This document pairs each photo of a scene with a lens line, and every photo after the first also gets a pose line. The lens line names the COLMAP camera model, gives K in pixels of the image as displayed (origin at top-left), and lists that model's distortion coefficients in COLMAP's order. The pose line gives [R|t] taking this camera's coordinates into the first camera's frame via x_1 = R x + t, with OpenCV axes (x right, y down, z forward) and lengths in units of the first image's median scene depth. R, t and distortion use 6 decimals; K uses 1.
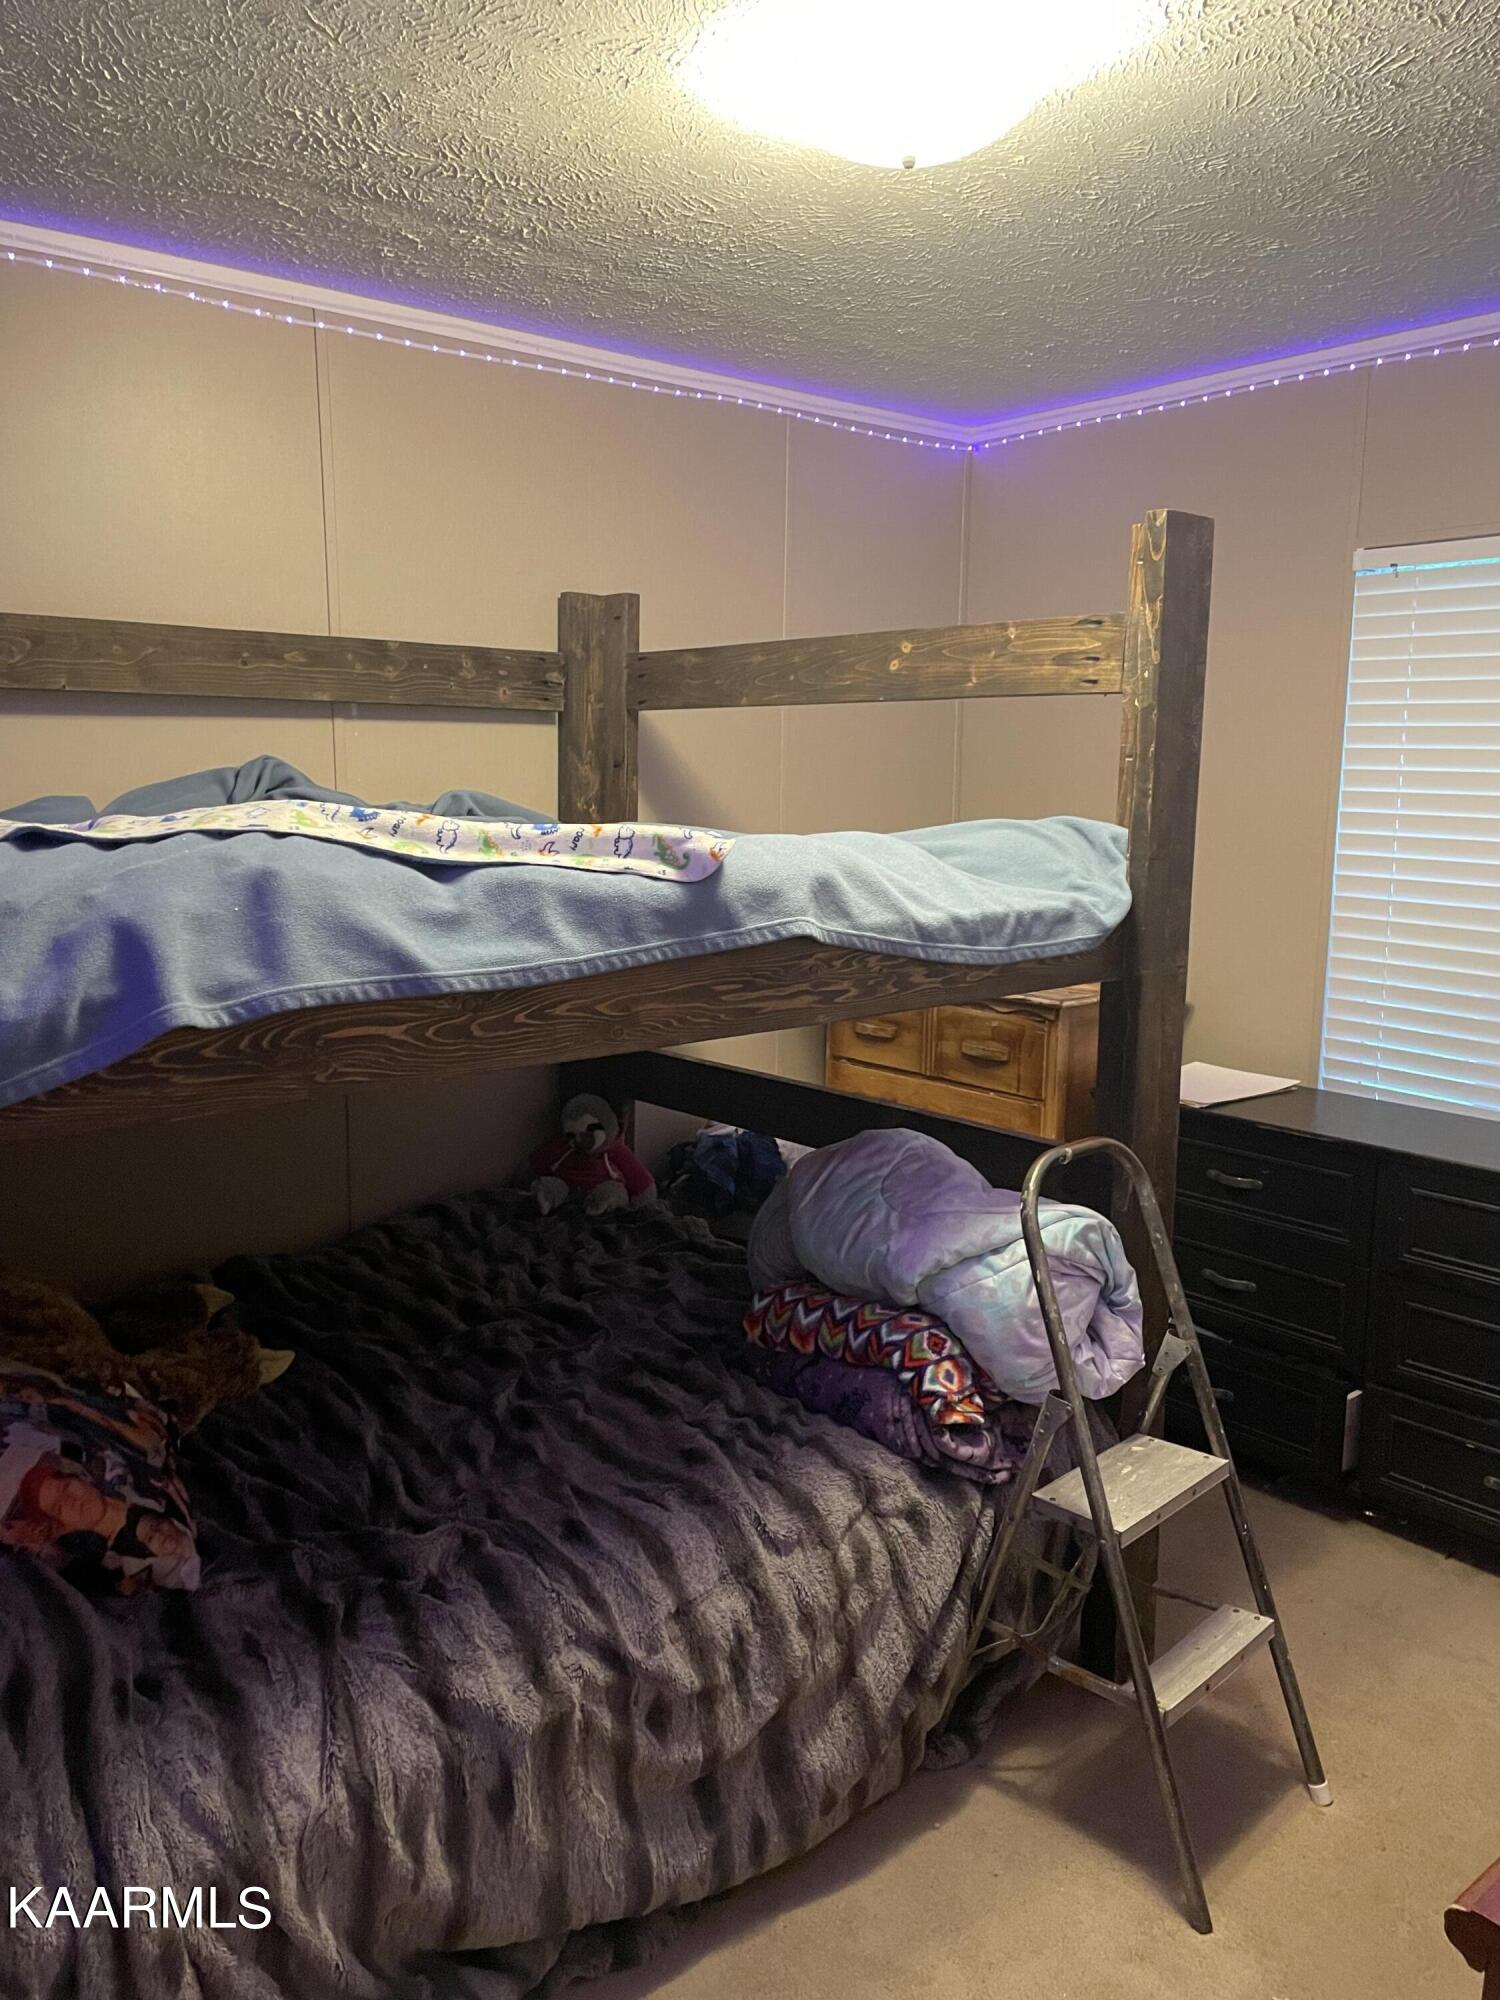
lens RADIAL K [[1502.1, 0, 740.5], [0, 1502.1, 1014.7], [0, 0, 1]] dist [0.116587, -0.151139]
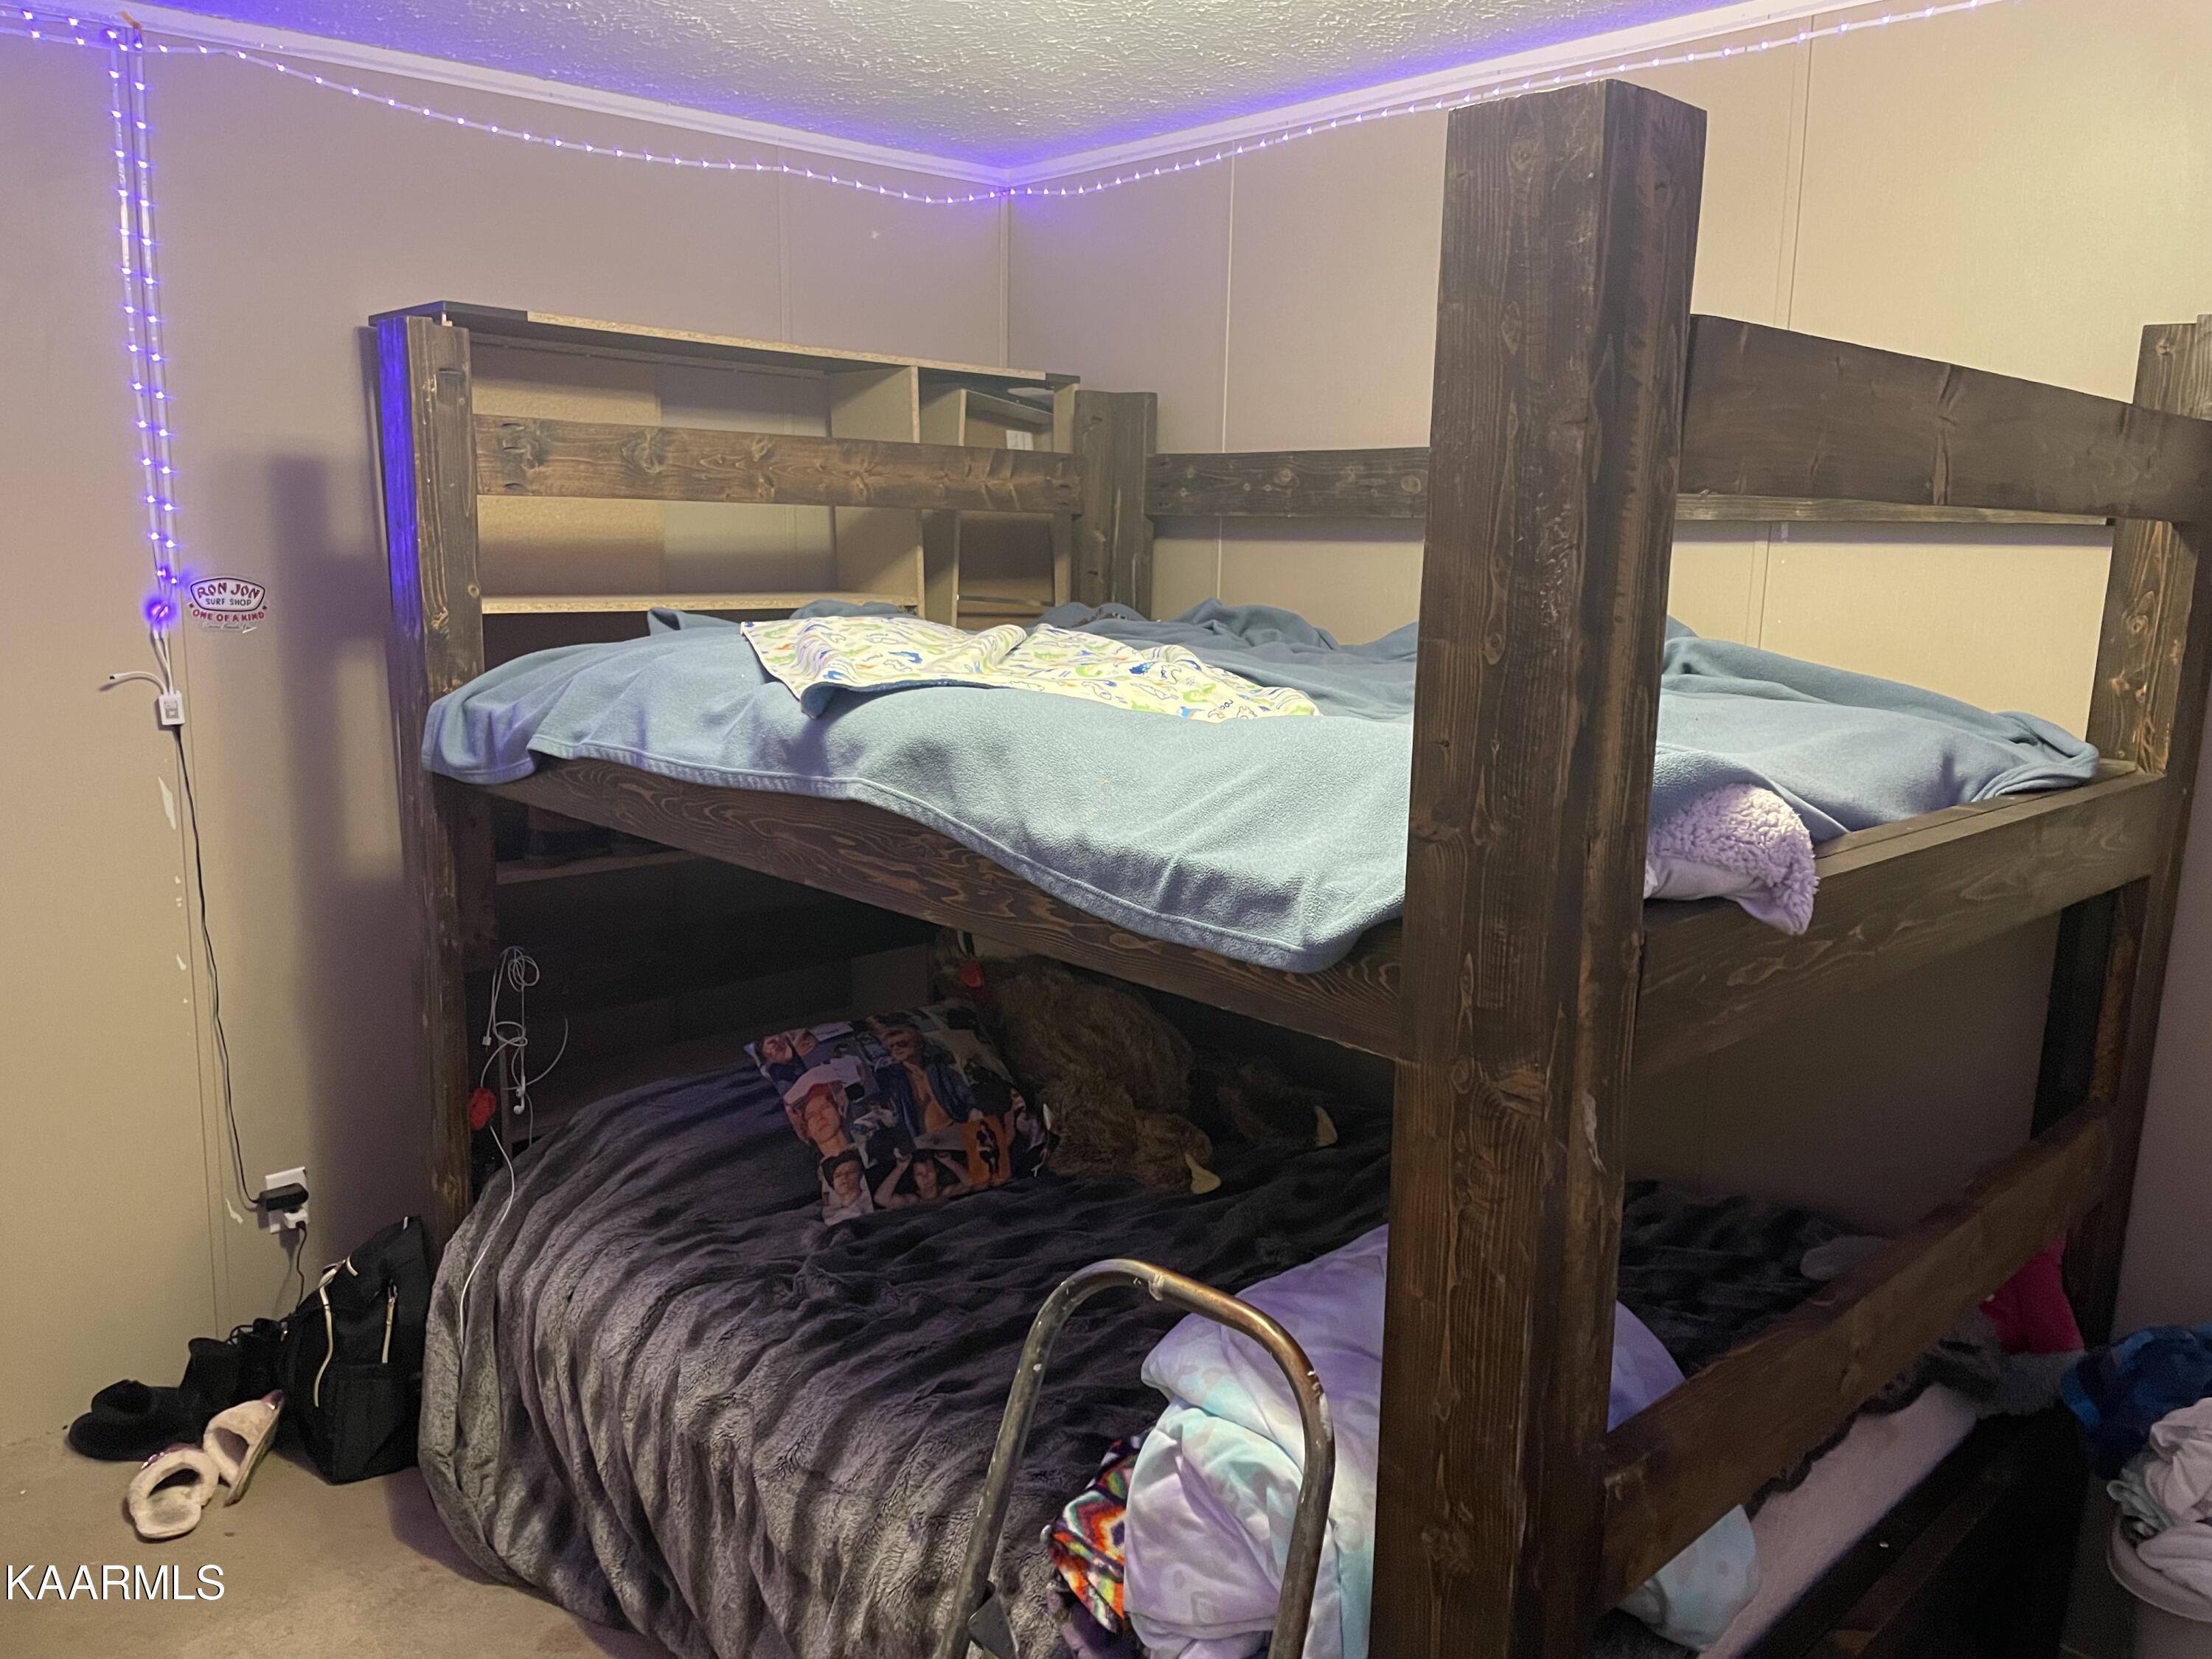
lens RADIAL K [[1661.3, 0, 1113.7], [0, 1661.3, 804.3], [0, 0, 1]] dist [0.116587, -0.151139]
pose [[0.049962, 0.154828, -0.986677, 0.920103], [-0.186522, 0.971977, 0.143077, -0.199028], [0.981180, 0.176889, 0.077440, 0.995444]]
